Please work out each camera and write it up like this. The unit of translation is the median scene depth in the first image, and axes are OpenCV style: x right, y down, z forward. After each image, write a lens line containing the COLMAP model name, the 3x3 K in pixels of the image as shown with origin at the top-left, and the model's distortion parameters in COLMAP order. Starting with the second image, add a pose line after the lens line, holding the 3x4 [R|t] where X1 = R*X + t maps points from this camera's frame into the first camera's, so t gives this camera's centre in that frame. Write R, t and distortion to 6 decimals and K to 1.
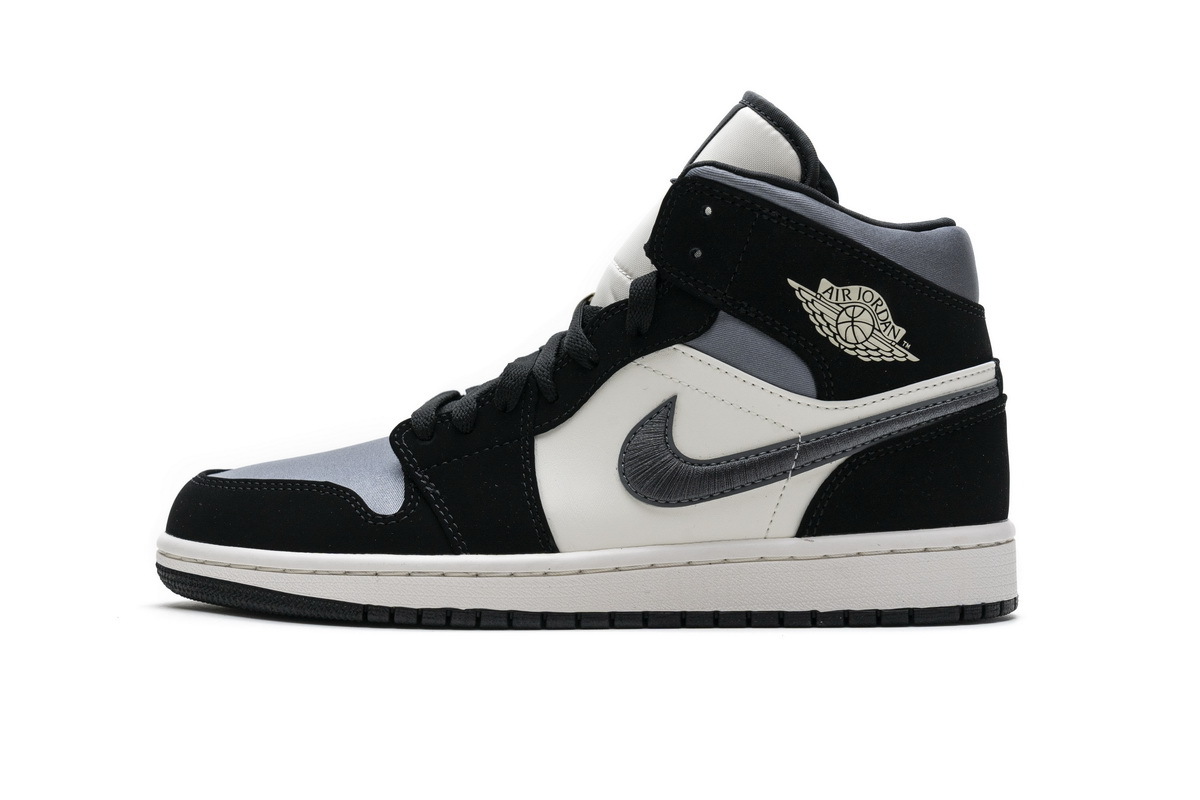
lens RADIAL K [[2240.0, 0, 601.6], [0, 2240.0, 400.0], [0, 0, 1]] dist [-0.136540, 0.000000]
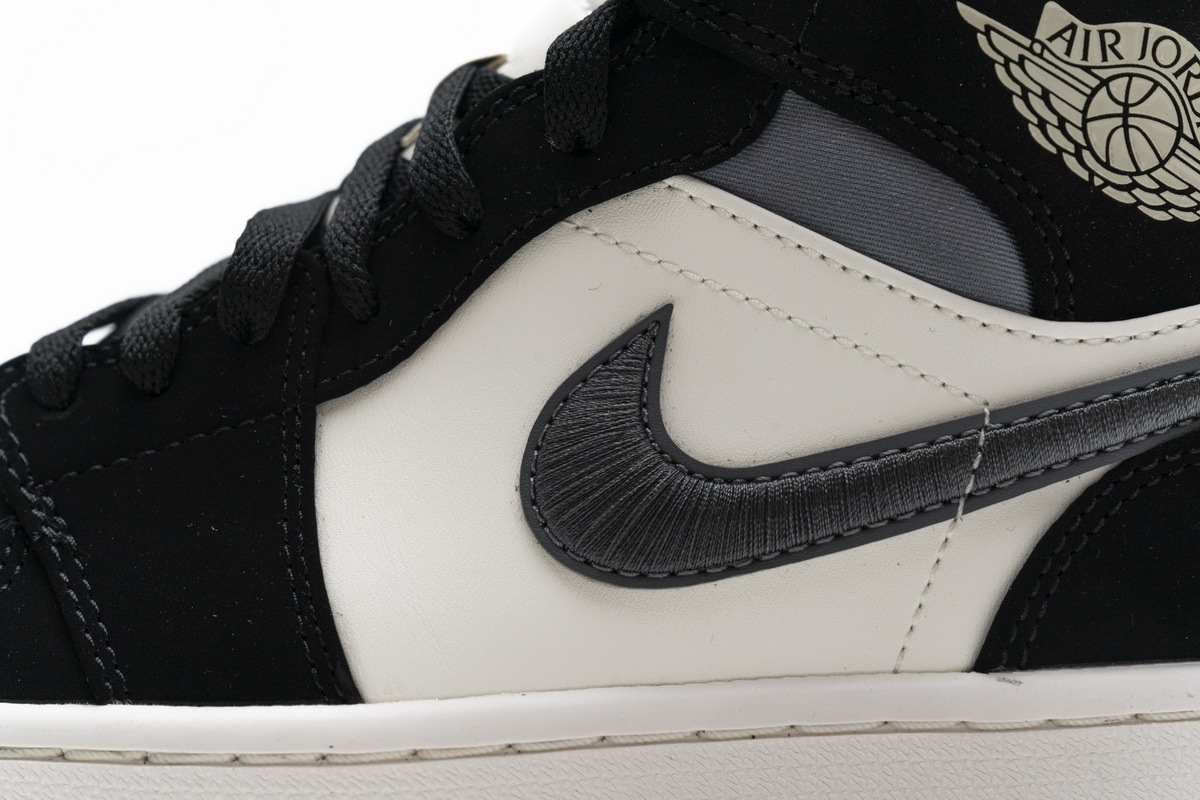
lens RADIAL K [[2477.7, 0, 629.3], [0, 2477.7, 325.1], [0, 0, 1]] dist [0.008721, 0.000000]
pose [[0.998495, 0.008559, -0.054168, 0.049817], [-0.010579, 0.999255, -0.037118, 0.018005], [0.053810, 0.037635, 0.997842, 0.566518]]
